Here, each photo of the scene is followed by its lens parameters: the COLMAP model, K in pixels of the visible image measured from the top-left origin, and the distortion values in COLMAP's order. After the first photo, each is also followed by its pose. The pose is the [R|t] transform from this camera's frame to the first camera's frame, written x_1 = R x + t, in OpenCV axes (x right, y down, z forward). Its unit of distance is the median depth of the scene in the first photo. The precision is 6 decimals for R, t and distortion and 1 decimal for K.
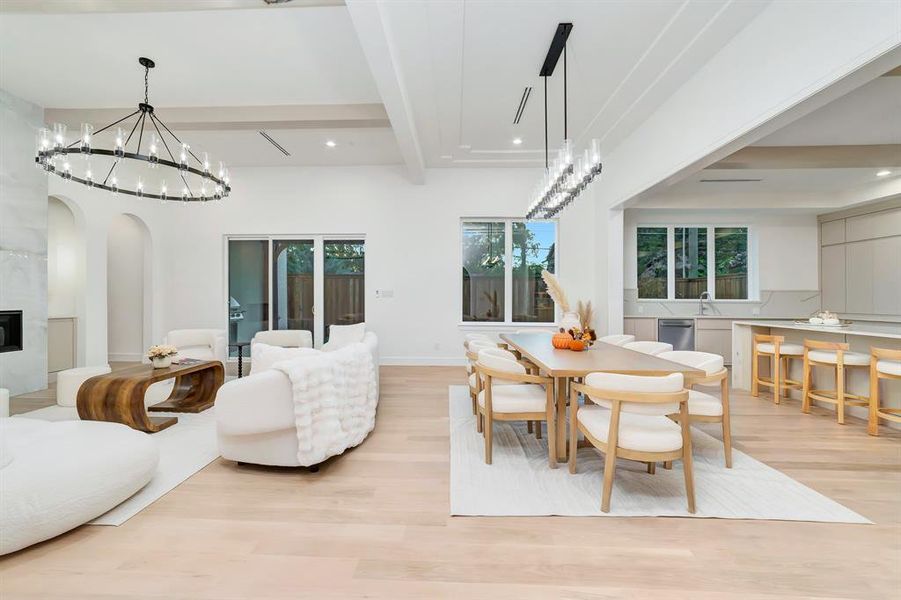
lens RADIAL K [[365.8, 0, 436.4], [0, 365.8, 298.3], [0, 0, 1]] dist [-0.019879, 0.005814]
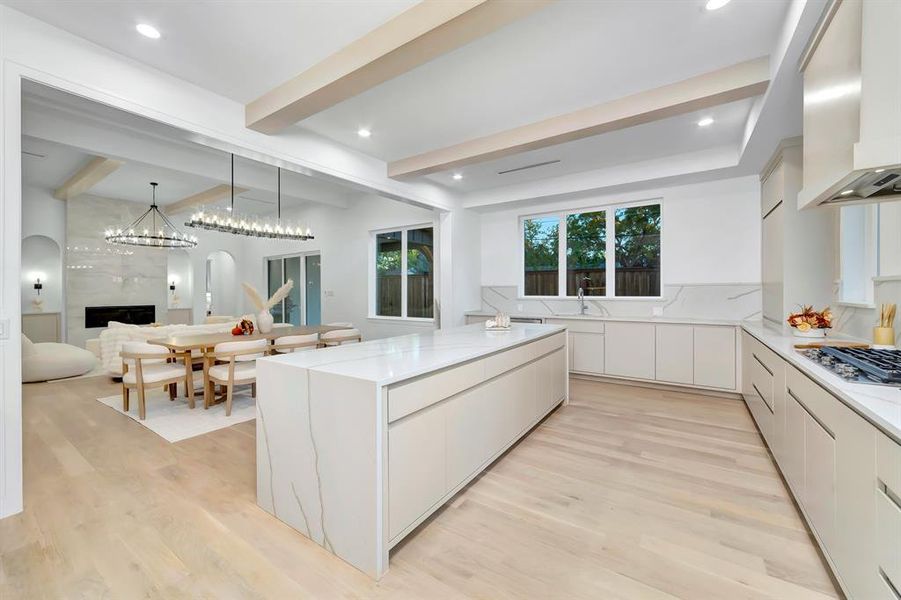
lens RADIAL K [[366.8, 0, 444.1], [0, 366.8, 279.0], [0, 0, 1]] dist [-0.019187, -0.000083]
pose [[0.839628, -0.027486, -0.542466, 0.935635], [0.006959, 0.999181, -0.039857, -0.006773], [0.543117, 0.029690, 0.839132, 0.095106]]
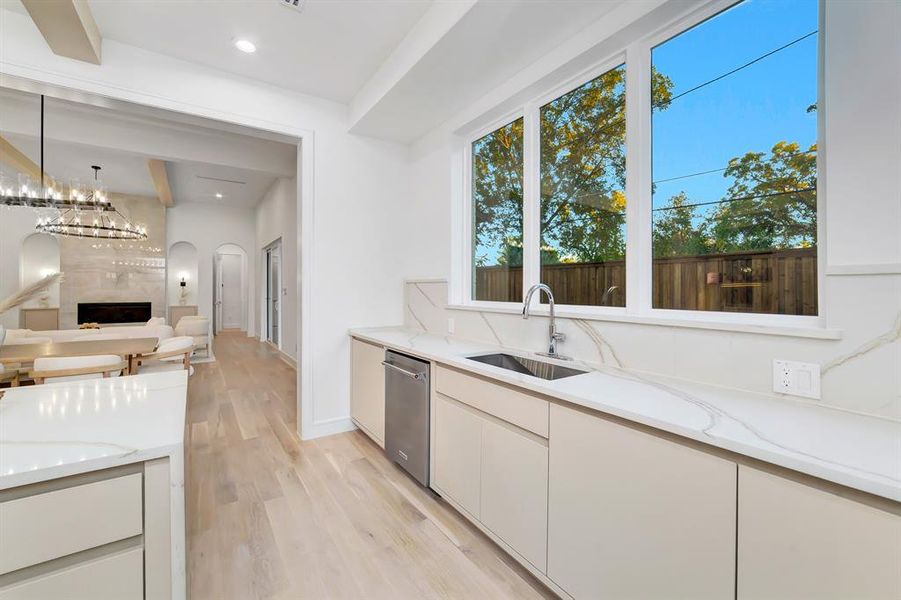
lens RADIAL K [[364.5, 0, 435.9], [0, 364.5, 289.6], [0, 0, 1]] dist [-0.002902, -0.000160]
pose [[0.576996, -0.003020, -0.816742, 0.942099], [-0.002639, 0.999981, -0.005562, -0.010833], [0.816743, 0.005365, 0.576977, 0.737133]]
